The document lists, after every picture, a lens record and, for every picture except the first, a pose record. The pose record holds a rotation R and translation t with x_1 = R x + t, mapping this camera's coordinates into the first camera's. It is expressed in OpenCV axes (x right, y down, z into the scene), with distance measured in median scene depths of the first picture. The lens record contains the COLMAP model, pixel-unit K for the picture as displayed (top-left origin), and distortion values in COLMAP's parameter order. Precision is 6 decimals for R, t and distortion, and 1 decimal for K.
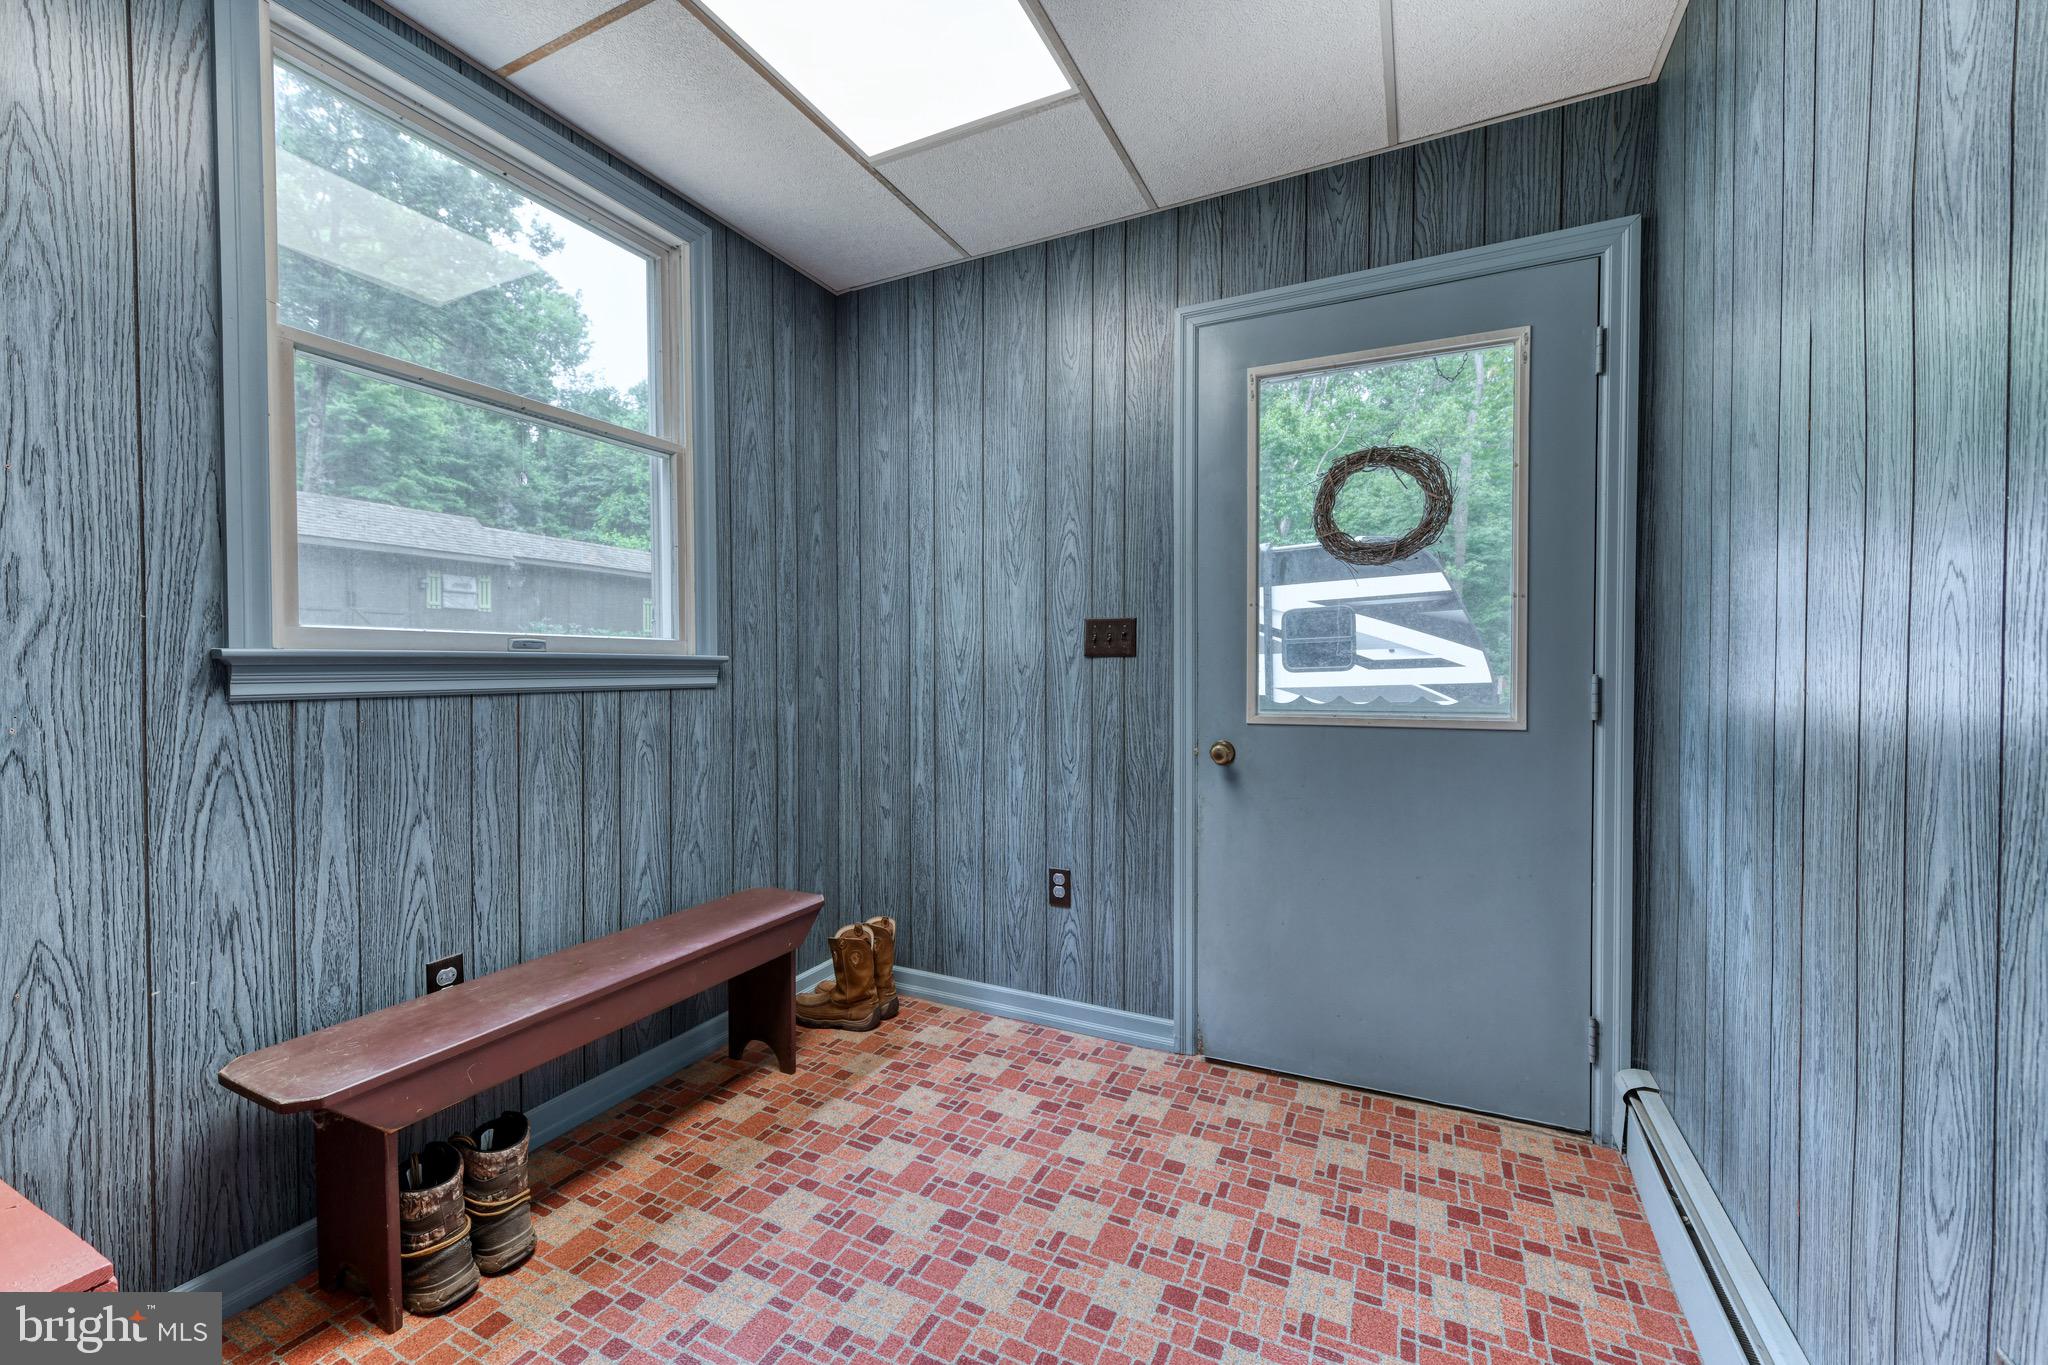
lens RADIAL K [[801.3, 0, 1013.4], [0, 801.3, 681.3], [0, 0, 1]] dist [-0.003300, -0.000762]
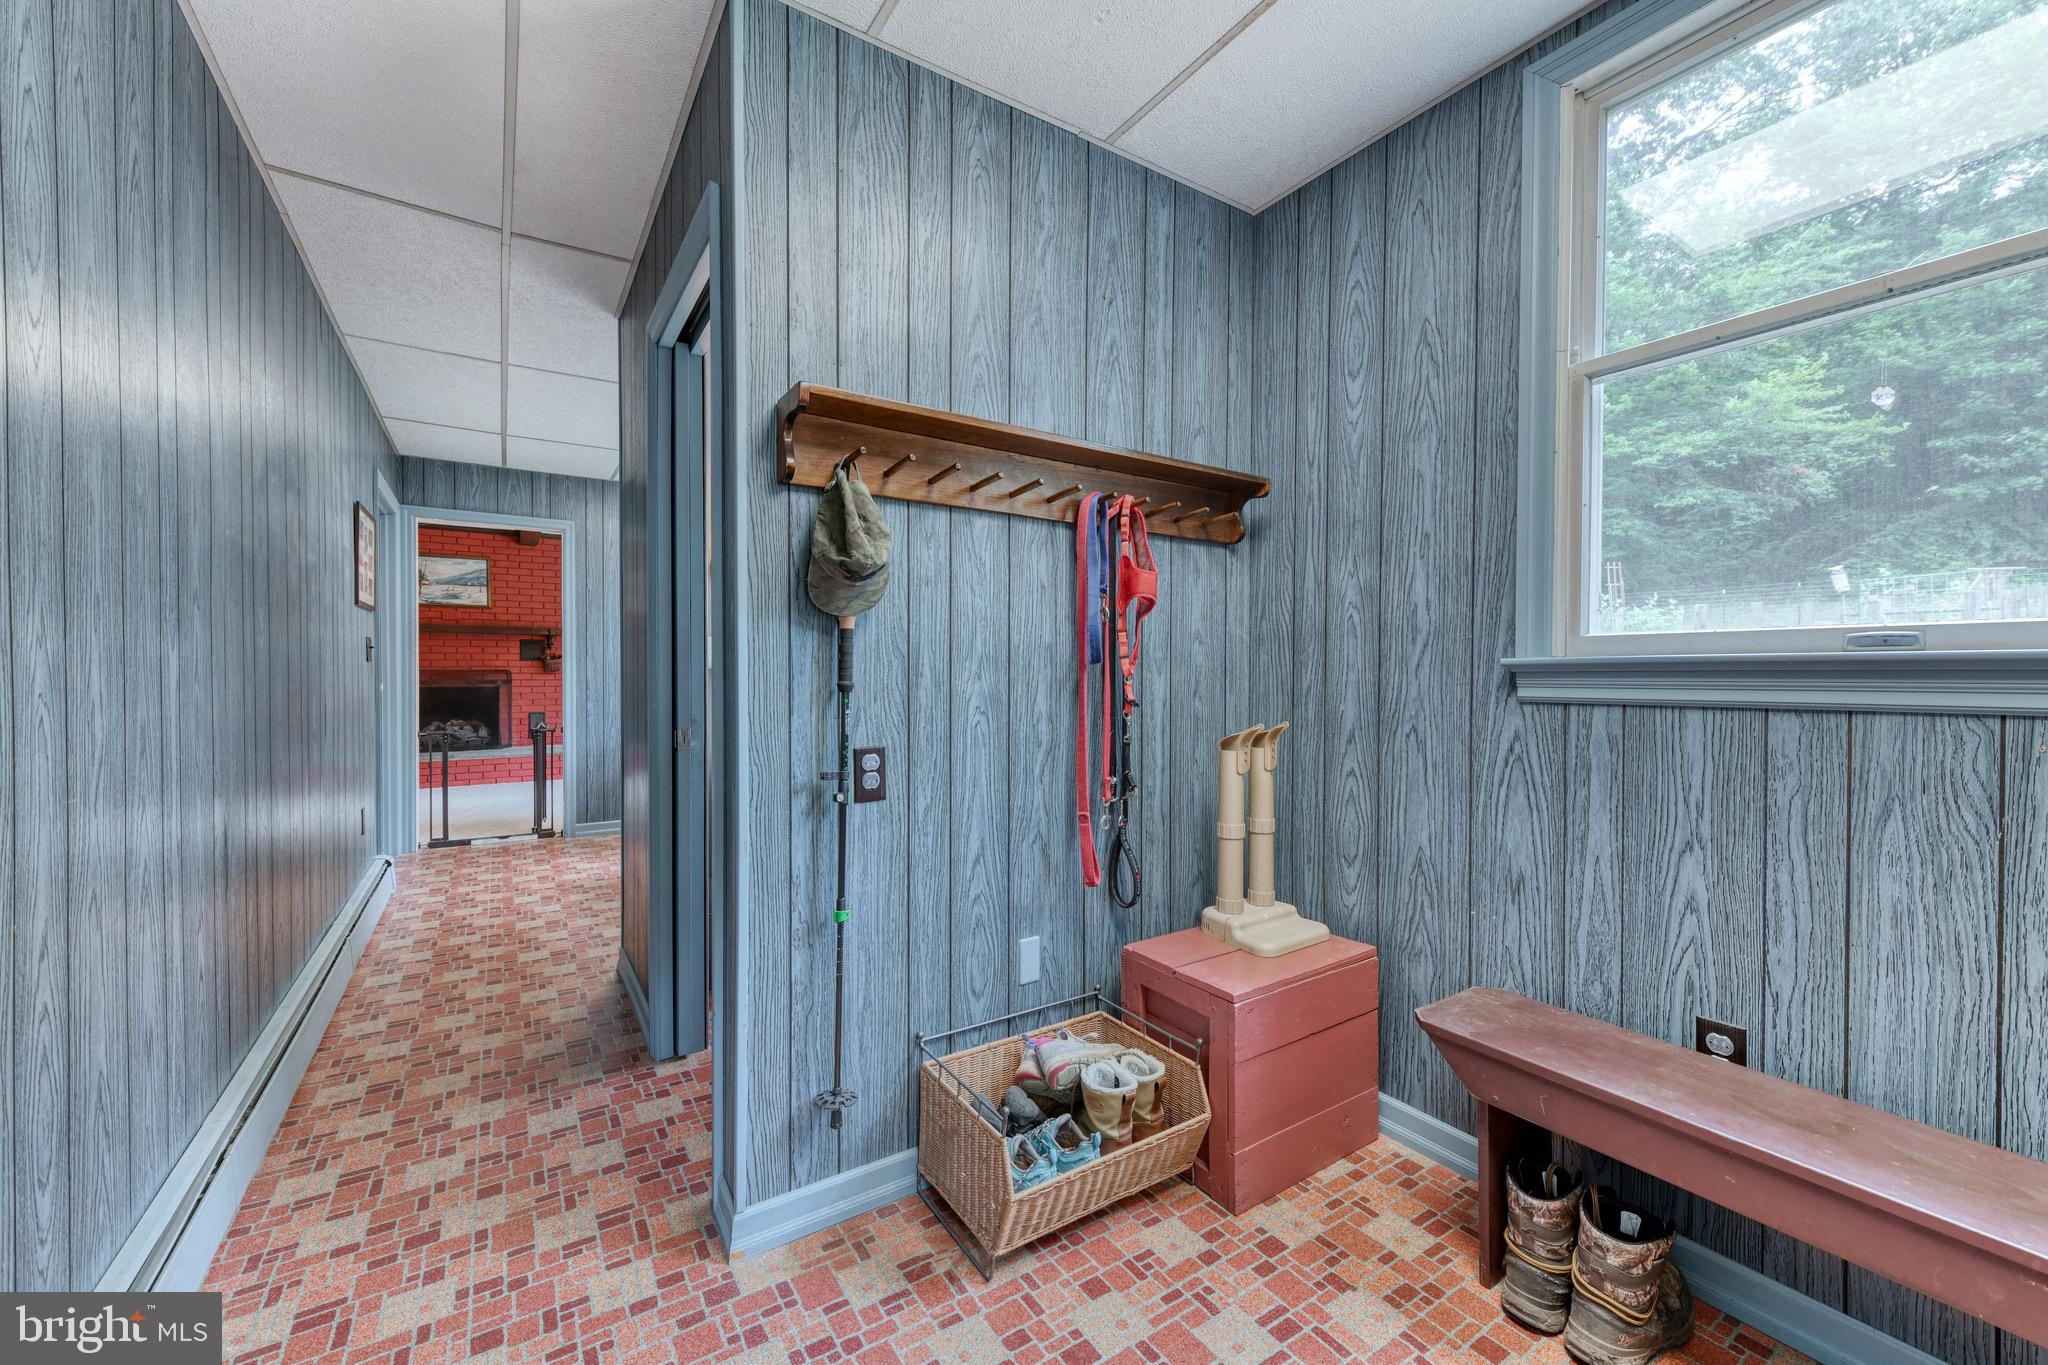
lens RADIAL K [[801.3, 0, 1011.9], [0, 801.3, 679.7], [0, 0, 1]] dist [-0.003300, -0.000762]
pose [[-0.522334, 0.005156, -0.852725, 0.437757], [-0.018277, 0.999684, 0.017240, -0.013781], [0.852545, 0.024591, -0.522075, 0.905074]]
